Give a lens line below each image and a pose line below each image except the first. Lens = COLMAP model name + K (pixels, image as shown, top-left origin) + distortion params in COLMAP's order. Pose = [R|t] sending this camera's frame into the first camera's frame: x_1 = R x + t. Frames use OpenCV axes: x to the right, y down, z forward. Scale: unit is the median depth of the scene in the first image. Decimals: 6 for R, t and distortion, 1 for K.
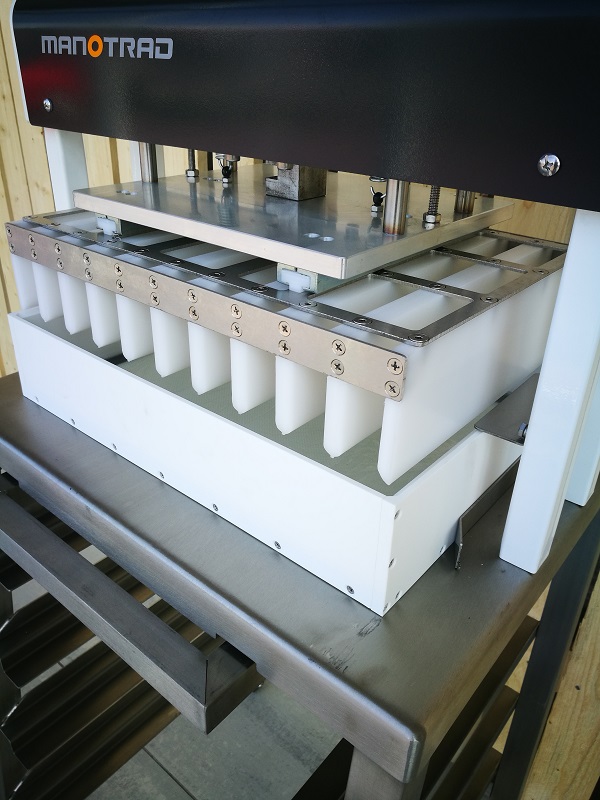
lens RADIAL K [[622.7, 0, 300.4], [0, 622.7, 399.8], [0, 0, 1]] dist [-0.001274, 0.015577]
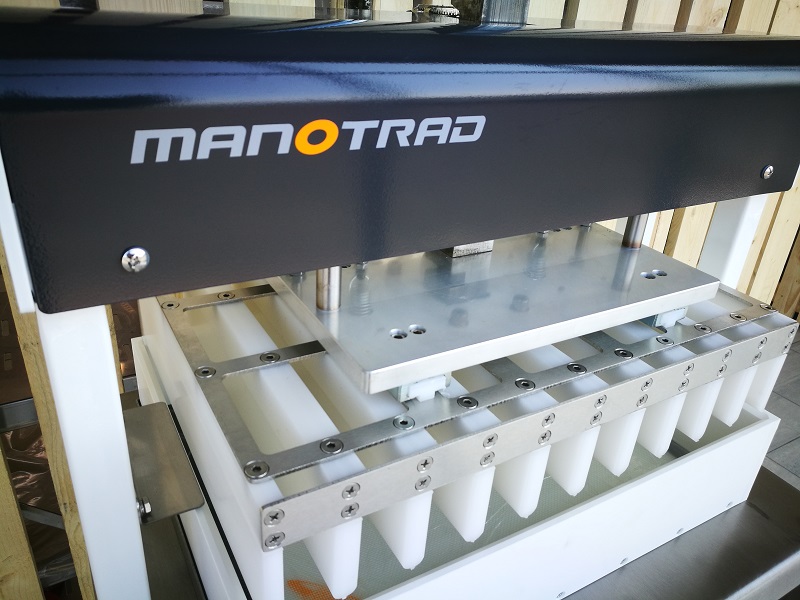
lens RADIAL K [[622.7, 0, 399.1], [0, 622.7, 300.1], [0, 0, 1]] dist [-0.001274, 0.015577]
pose [[0.346032, -0.428389, 0.834712, -0.855364], [0.399526, 0.872259, 0.282034, -0.579068], [-0.848906, 0.235896, 0.472982, 0.719220]]
